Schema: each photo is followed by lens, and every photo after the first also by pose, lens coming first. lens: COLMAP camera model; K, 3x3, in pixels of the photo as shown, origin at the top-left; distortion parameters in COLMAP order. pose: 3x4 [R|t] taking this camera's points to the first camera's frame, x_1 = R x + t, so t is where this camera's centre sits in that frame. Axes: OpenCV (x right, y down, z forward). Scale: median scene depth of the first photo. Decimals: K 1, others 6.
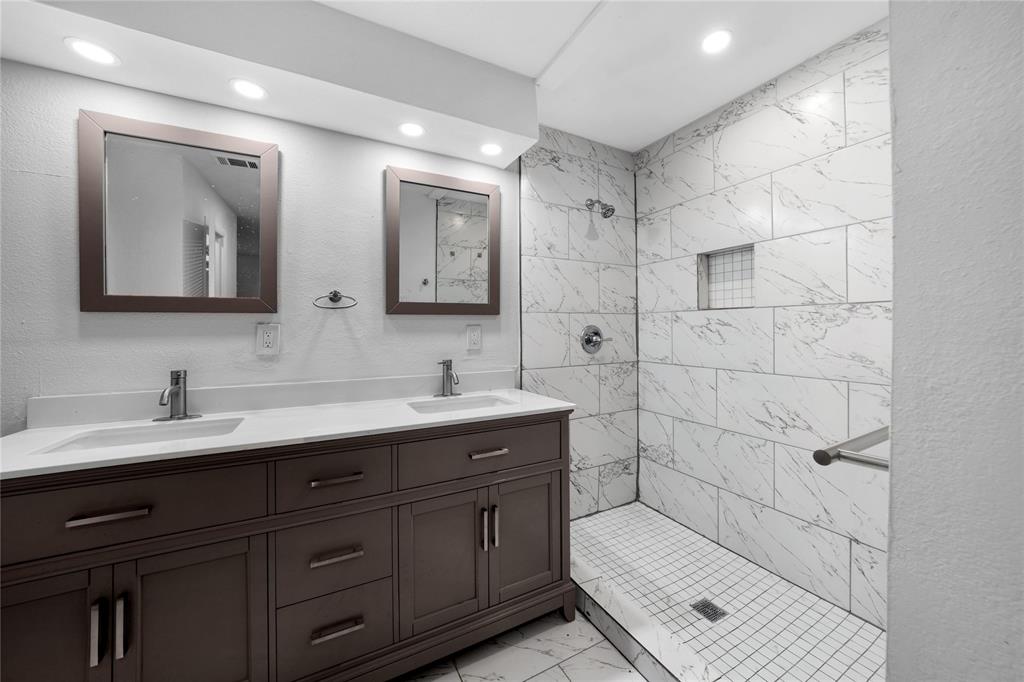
lens RADIAL K [[365.1, 0, 525.4], [0, 365.1, 332.9], [0, 0, 1]] dist [-0.019420, 0.000306]
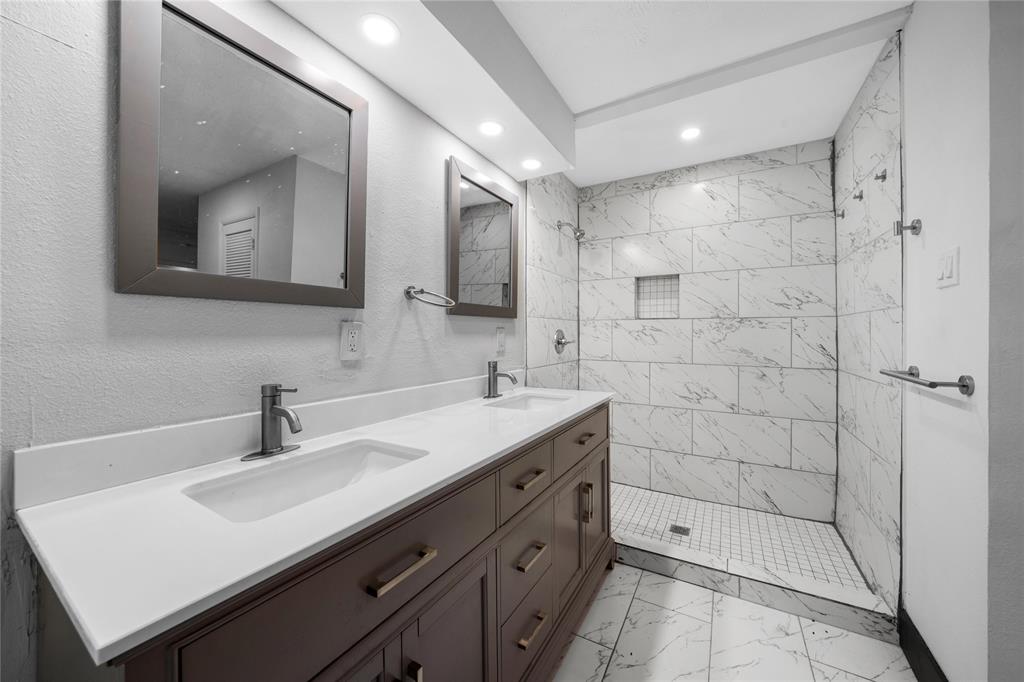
lens RADIAL K [[362.7, 0, 512.0], [0, 362.7, 341.0], [0, 0, 1]] dist [-0.021396, 0.000010]
pose [[0.856262, -0.002846, 0.516534, -0.632266], [-0.000770, 0.999977, 0.006786, 0.009300], [-0.516541, -0.006208, 0.856240, 0.102109]]
